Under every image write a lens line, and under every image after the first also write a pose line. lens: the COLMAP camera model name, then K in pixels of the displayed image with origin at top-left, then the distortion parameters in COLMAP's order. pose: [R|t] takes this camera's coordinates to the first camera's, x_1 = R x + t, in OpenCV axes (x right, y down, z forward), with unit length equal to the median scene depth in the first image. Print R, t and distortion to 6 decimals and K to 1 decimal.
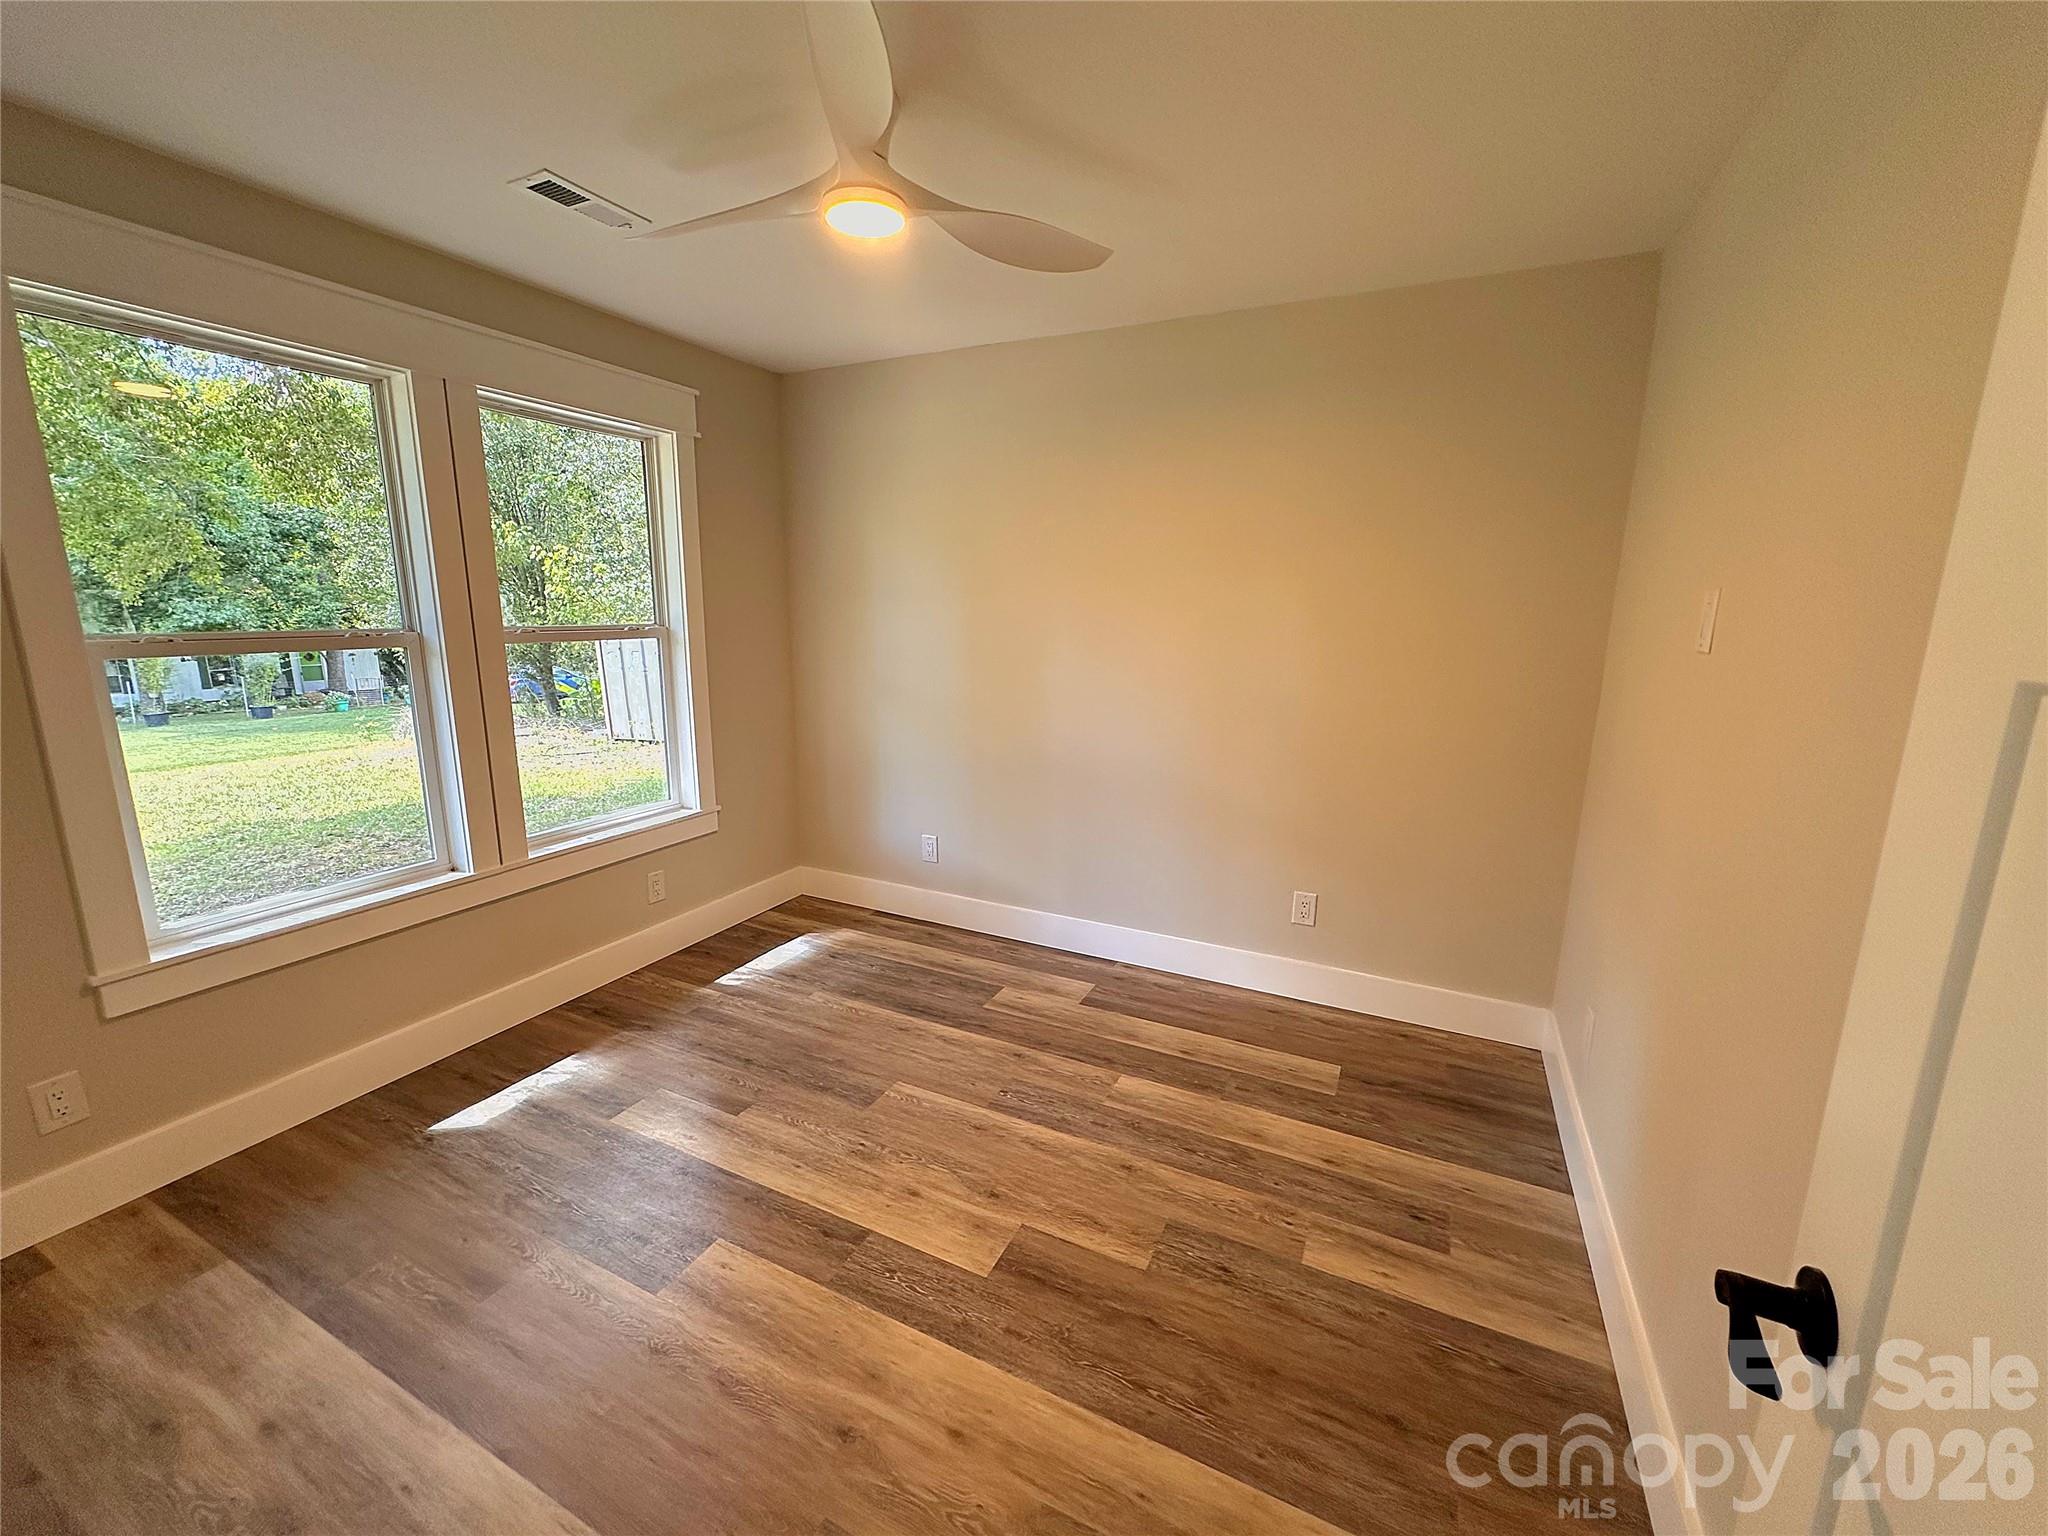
lens RADIAL K [[818.6, 0, 1022.1], [0, 818.6, 772.5], [0, 0, 1]] dist [-0.003105, 0.001513]
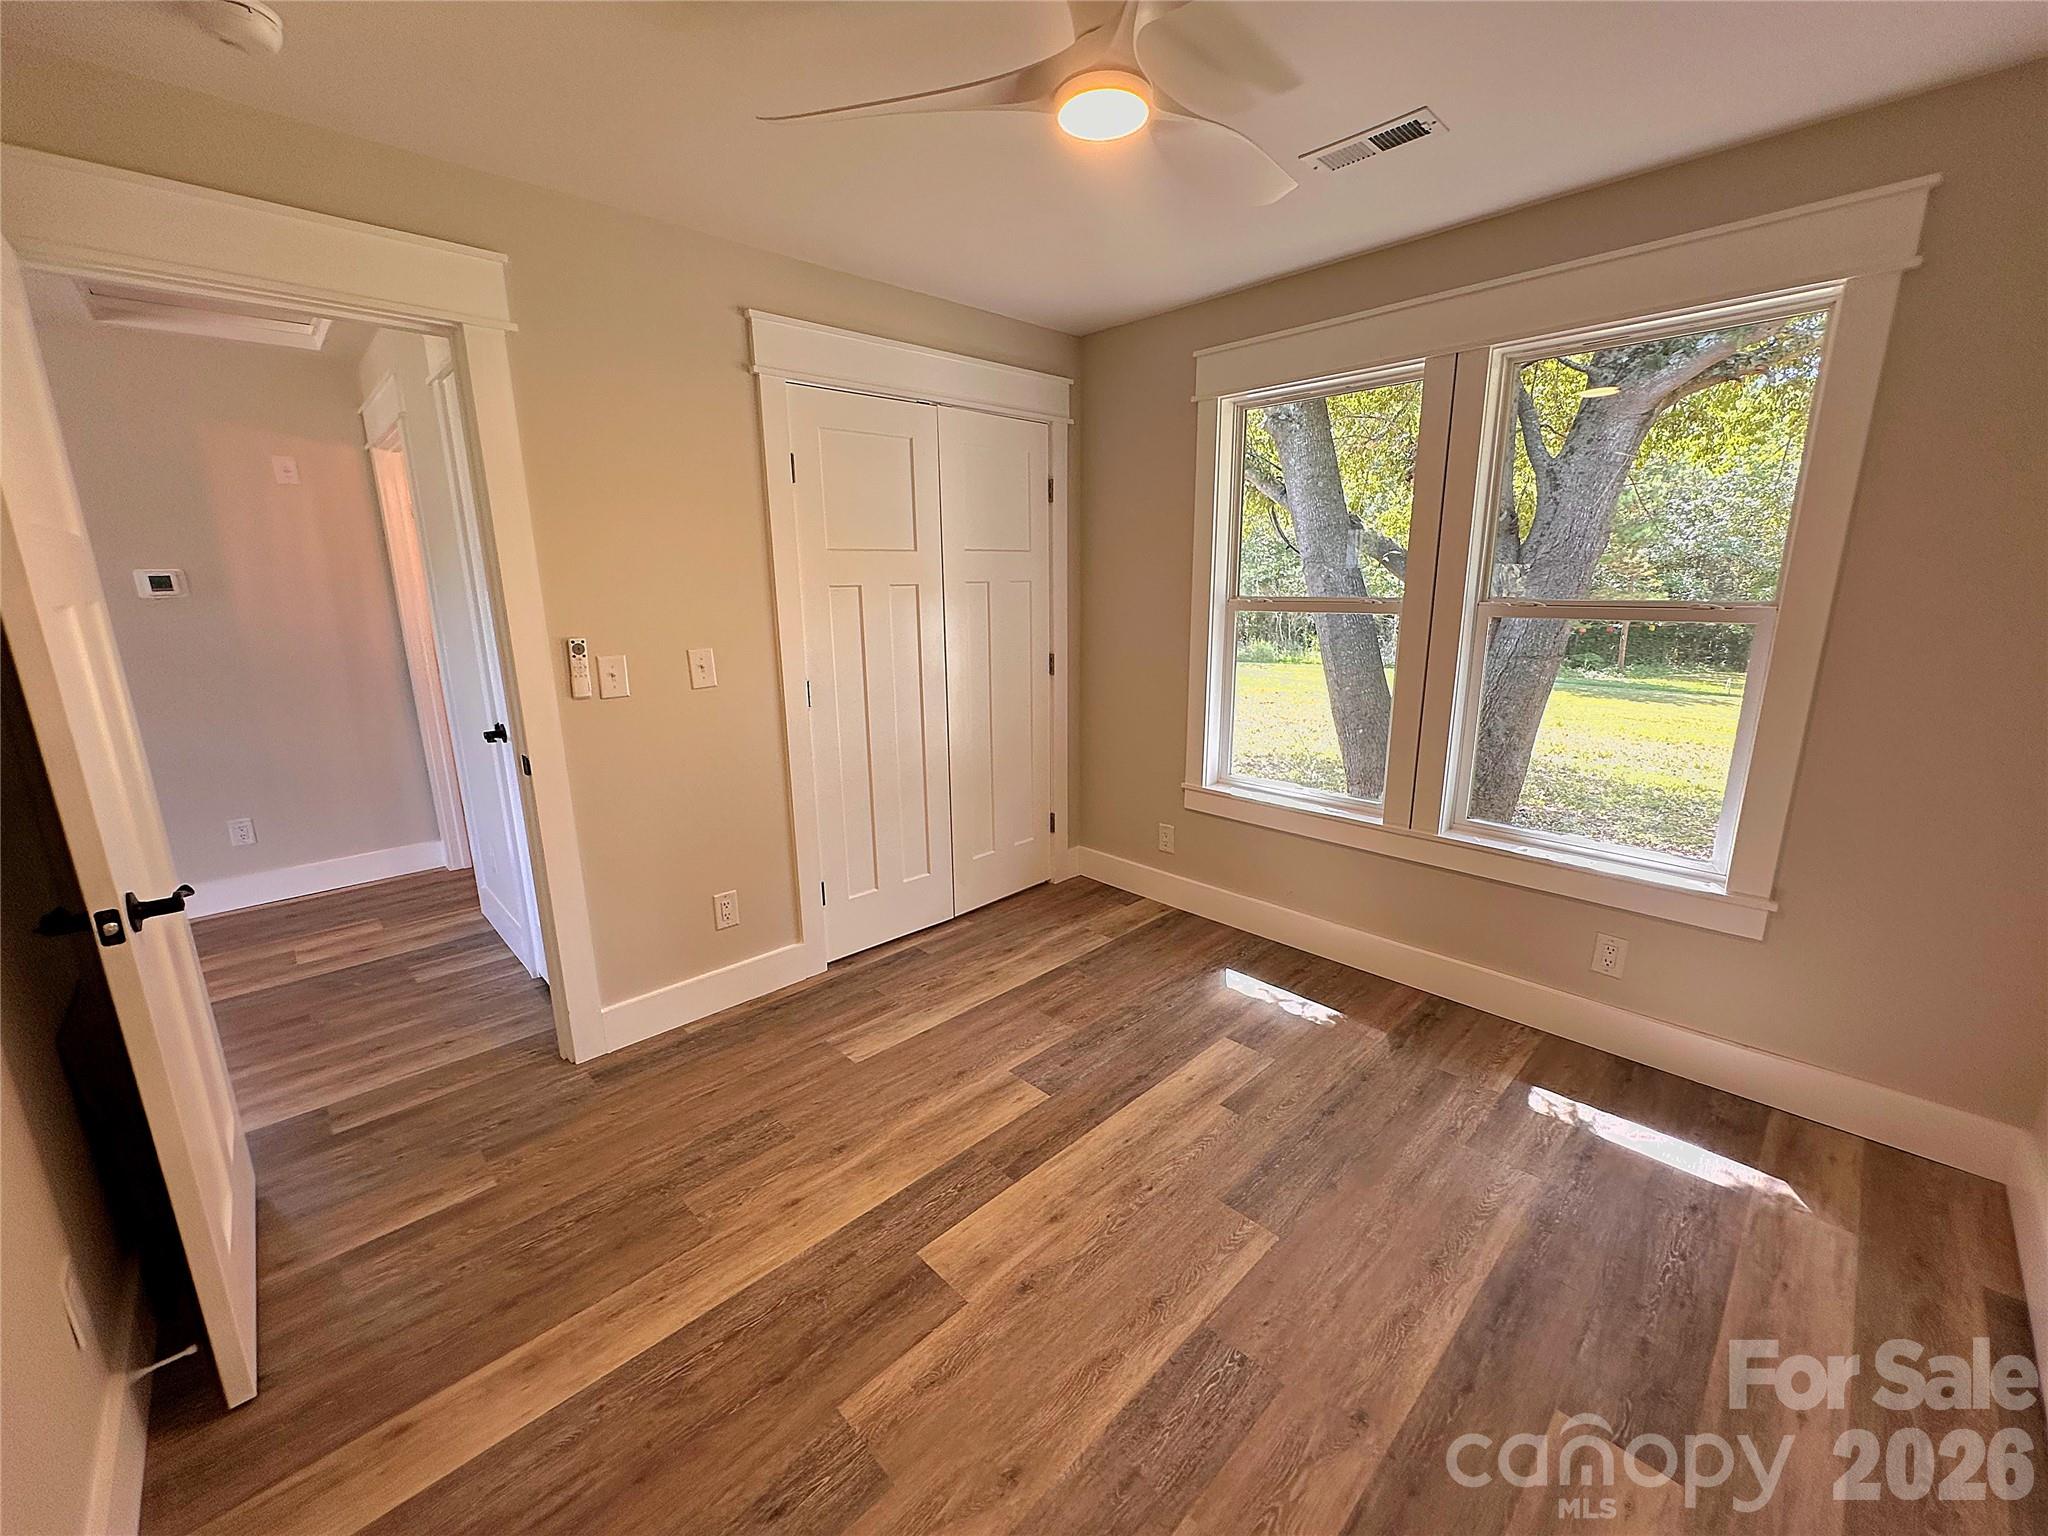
lens RADIAL K [[818.6, 0, 1024.0], [0, 818.6, 769.8], [0, 0, 1]] dist [-0.003105, 0.001513]
pose [[-0.344193, 0.208431, -0.915471, 0.602724], [-0.183109, 0.941423, 0.283184, -0.209223], [0.920870, 0.265101, -0.285866, 1.074751]]
